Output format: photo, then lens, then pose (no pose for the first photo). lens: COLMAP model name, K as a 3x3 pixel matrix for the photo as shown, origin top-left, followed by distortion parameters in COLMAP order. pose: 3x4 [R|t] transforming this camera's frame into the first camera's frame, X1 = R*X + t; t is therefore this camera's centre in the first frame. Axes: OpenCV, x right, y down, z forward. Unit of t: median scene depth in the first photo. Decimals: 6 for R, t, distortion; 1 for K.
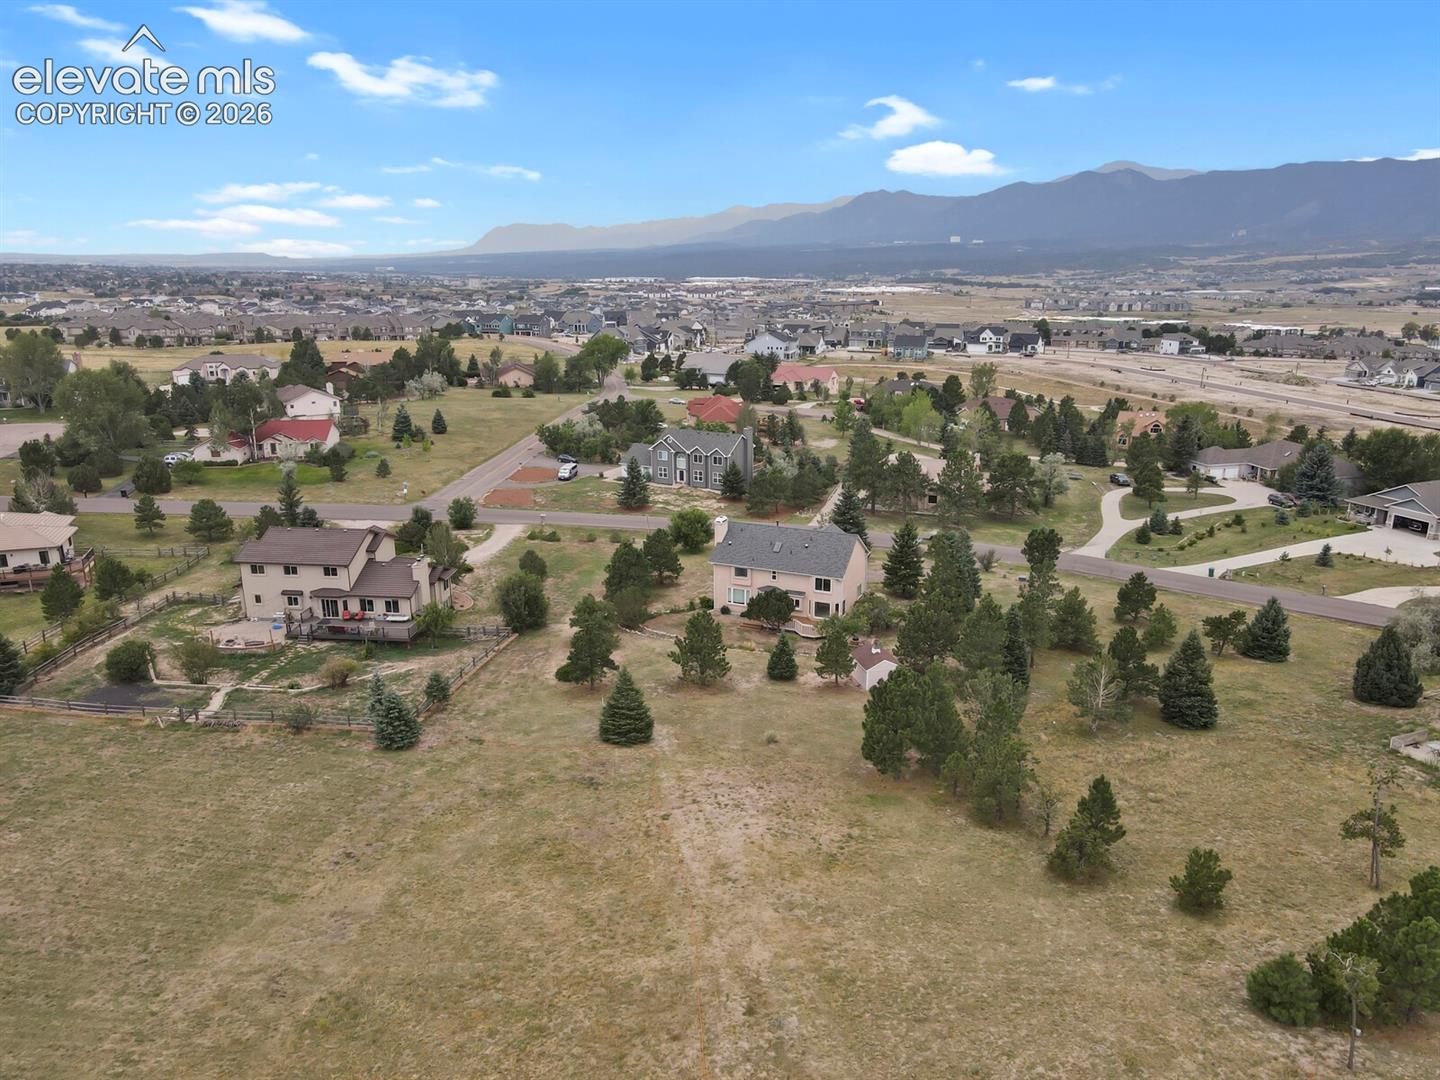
lens RADIAL K [[1059.8, 0, 721.9], [0, 1059.8, 529.2], [0, 0, 1]] dist [-0.007983, 0.046825]
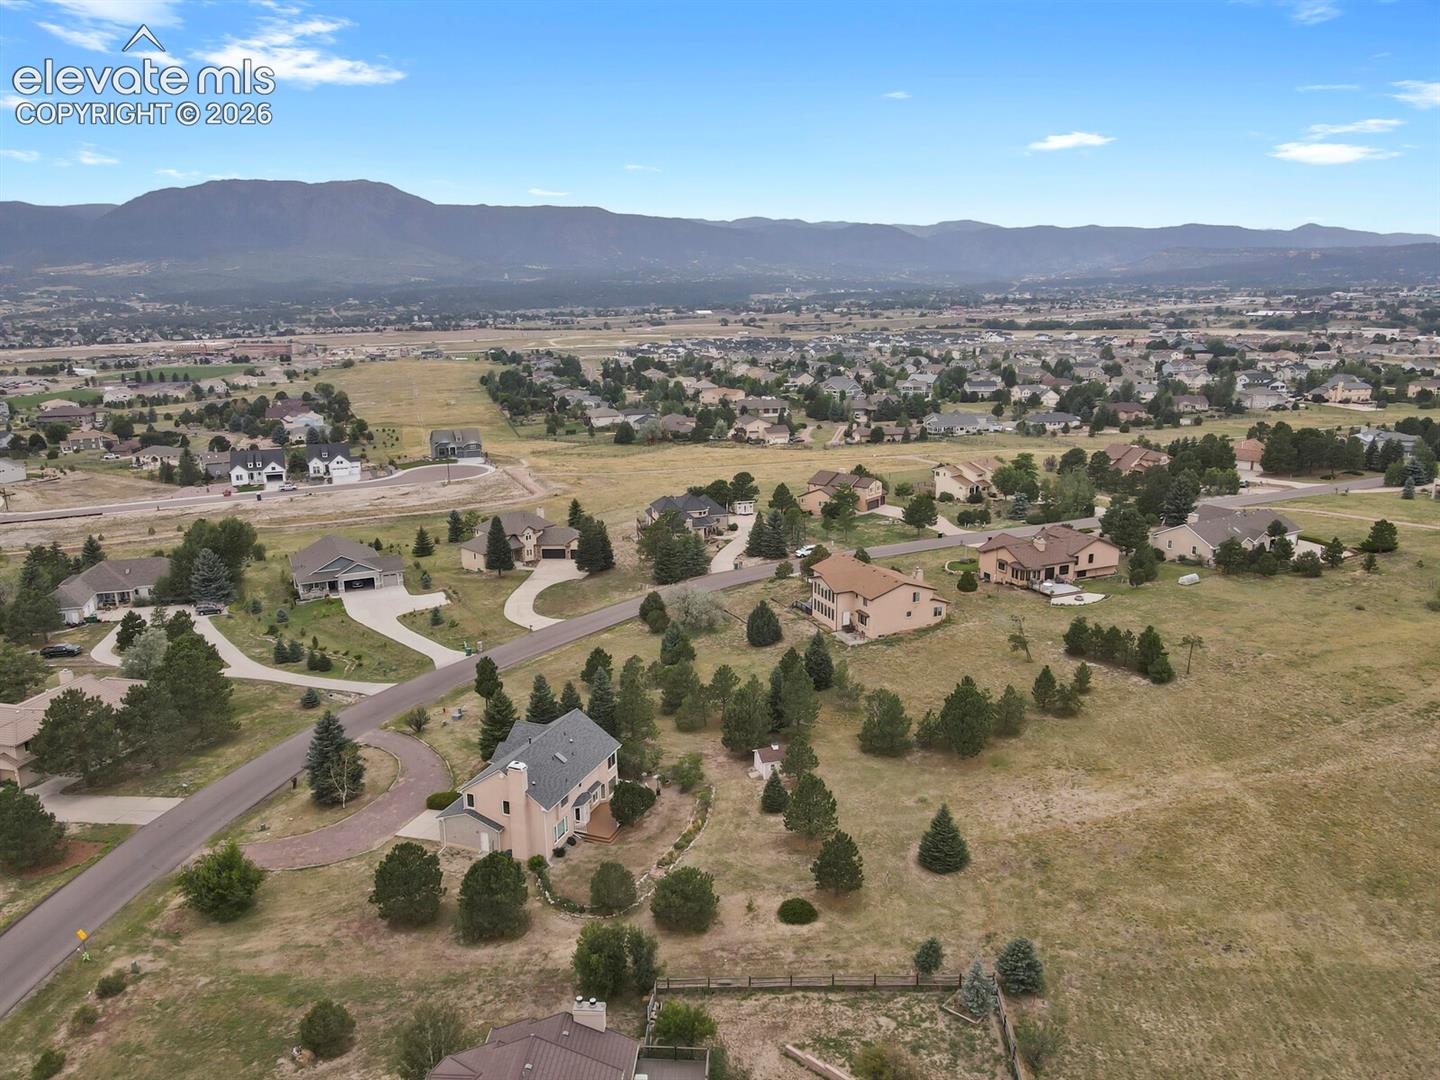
lens RADIAL K [[1061.3, 0, 720.0], [0, 1061.3, 540.0], [0, 0, 1]] dist [0.003511, -0.011628]
pose [[-0.054077, -0.239846, 0.969304, -0.669707], [0.267327, 0.931812, 0.245483, -0.288870], [-0.962087, 0.272396, 0.013728, 0.673476]]
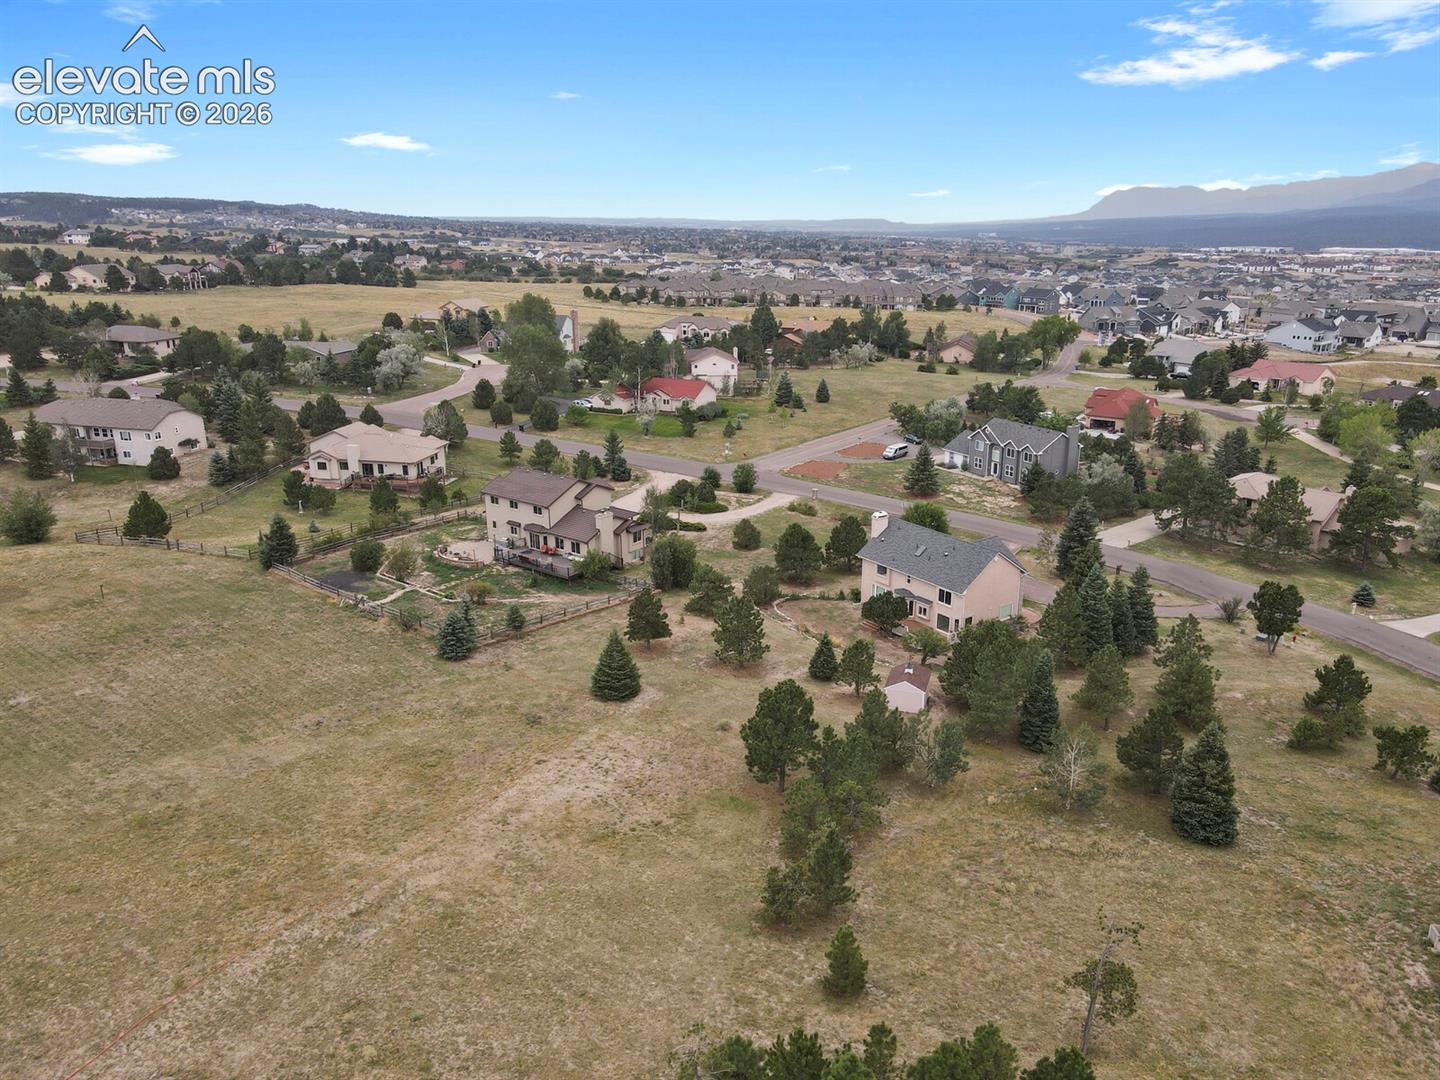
lens RADIAL K [[1059.8, 0, 721.9], [0, 1059.8, 529.2], [0, 0, 1]] dist [-0.007983, 0.046825]
pose [[0.856082, 0.149025, -0.494889, 0.313654], [-0.133987, 0.988785, 0.065974, -0.035547], [0.499170, 0.009830, 0.866448, 0.061228]]
